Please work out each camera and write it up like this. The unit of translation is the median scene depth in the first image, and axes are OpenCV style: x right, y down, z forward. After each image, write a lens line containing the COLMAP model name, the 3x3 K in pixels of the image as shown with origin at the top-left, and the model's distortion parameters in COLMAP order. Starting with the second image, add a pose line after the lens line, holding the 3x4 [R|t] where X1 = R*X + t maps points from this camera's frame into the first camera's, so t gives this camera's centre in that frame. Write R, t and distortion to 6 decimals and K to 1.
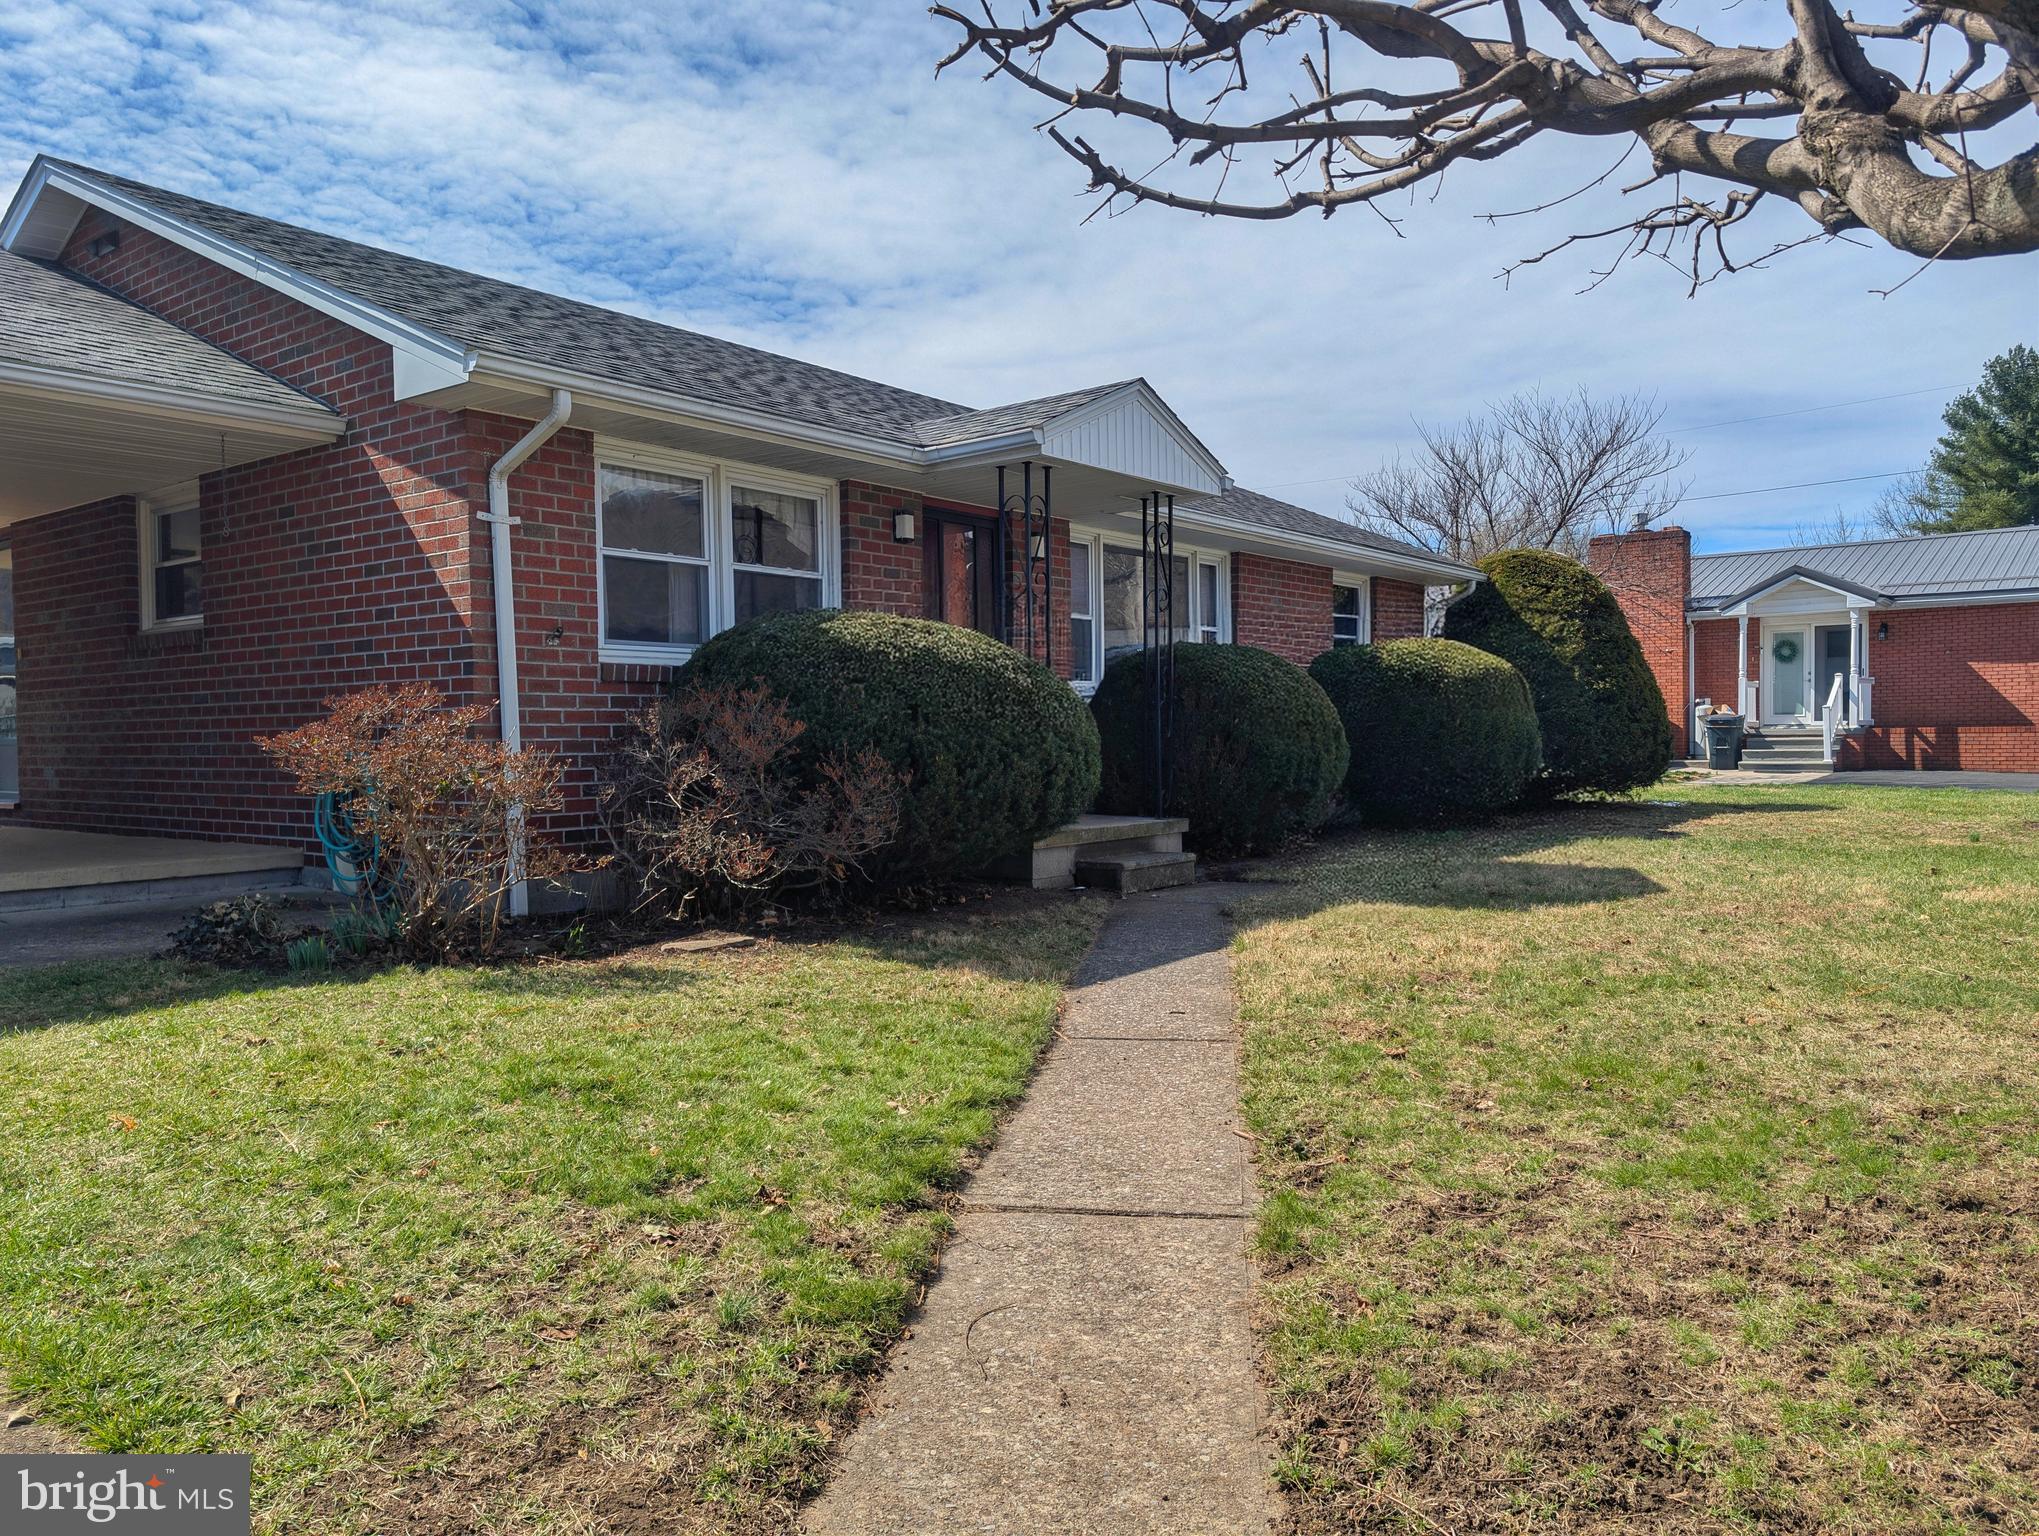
lens RADIAL K [[1486.2, 0, 1019.5], [0, 1486.2, 768.0], [0, 0, 1]] dist [0.004448, -0.003850]
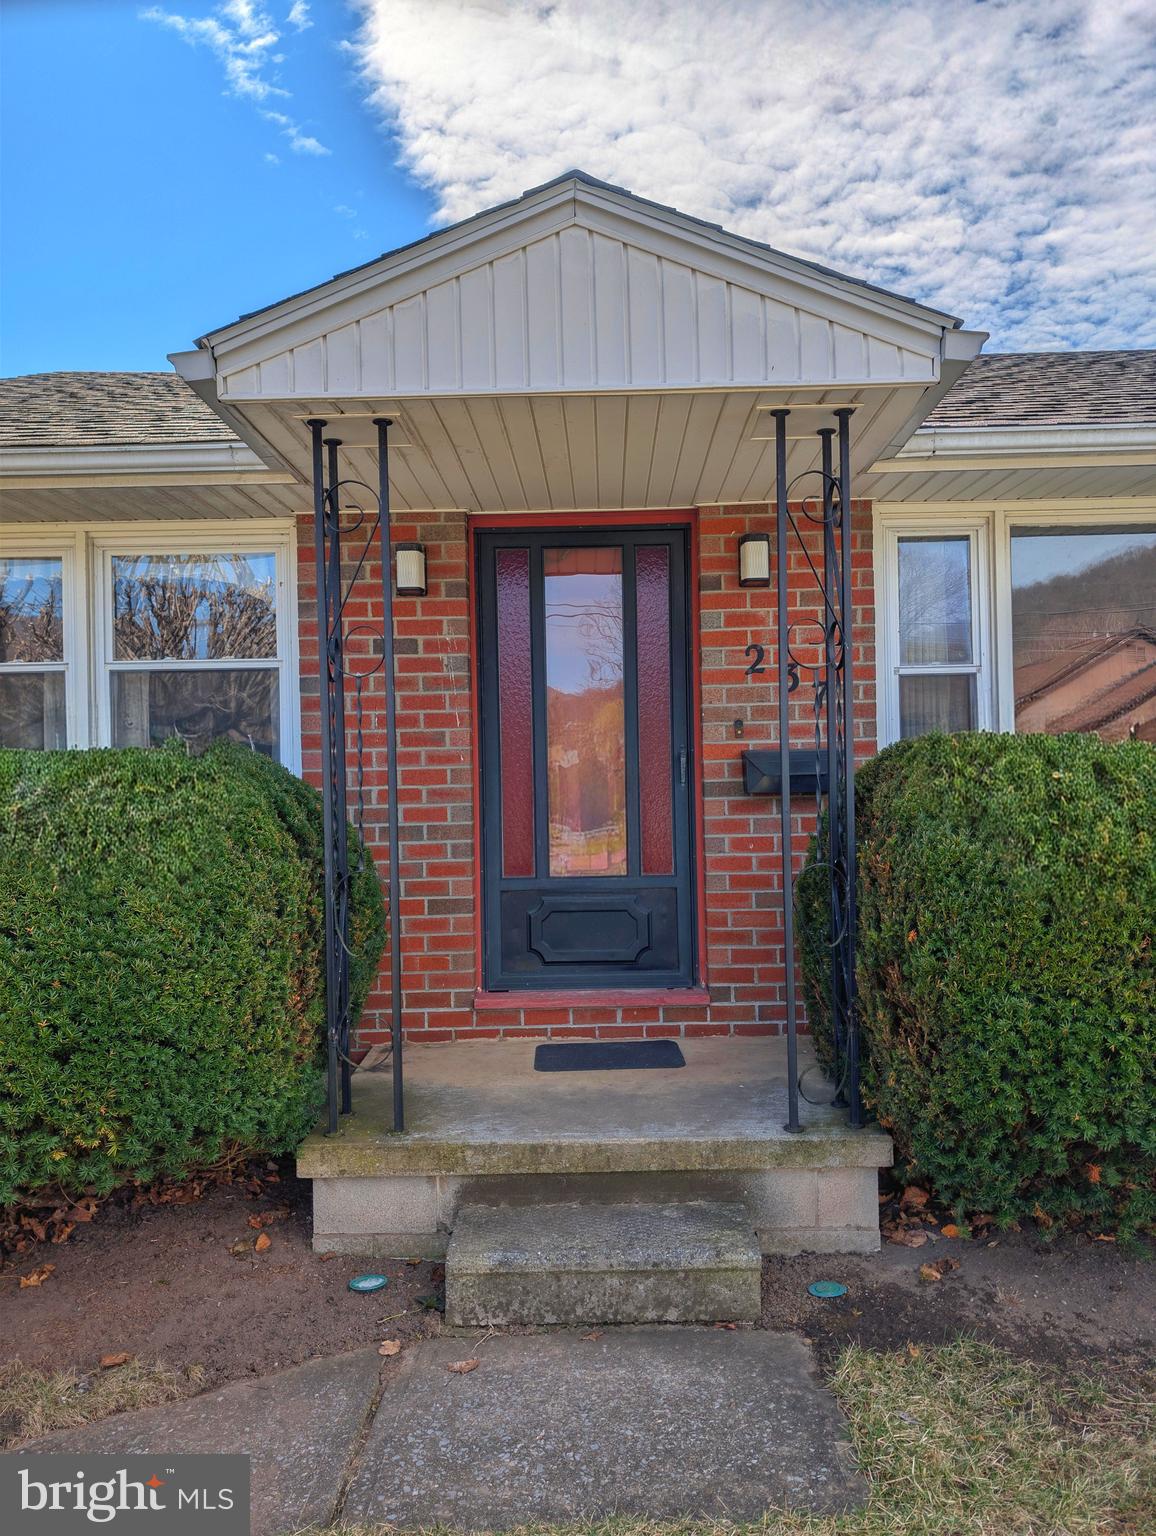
lens RADIAL K [[1119.6, 0, 578.0], [0, 1119.6, 768.0], [0, 0, 1]] dist [0.004448, -0.003850]
pose [[0.590177, 0.003209, -0.807267, 0.356801], [-0.007464, 0.999971, -0.001482, -0.080778], [0.807239, 0.006900, 0.590184, 0.801267]]
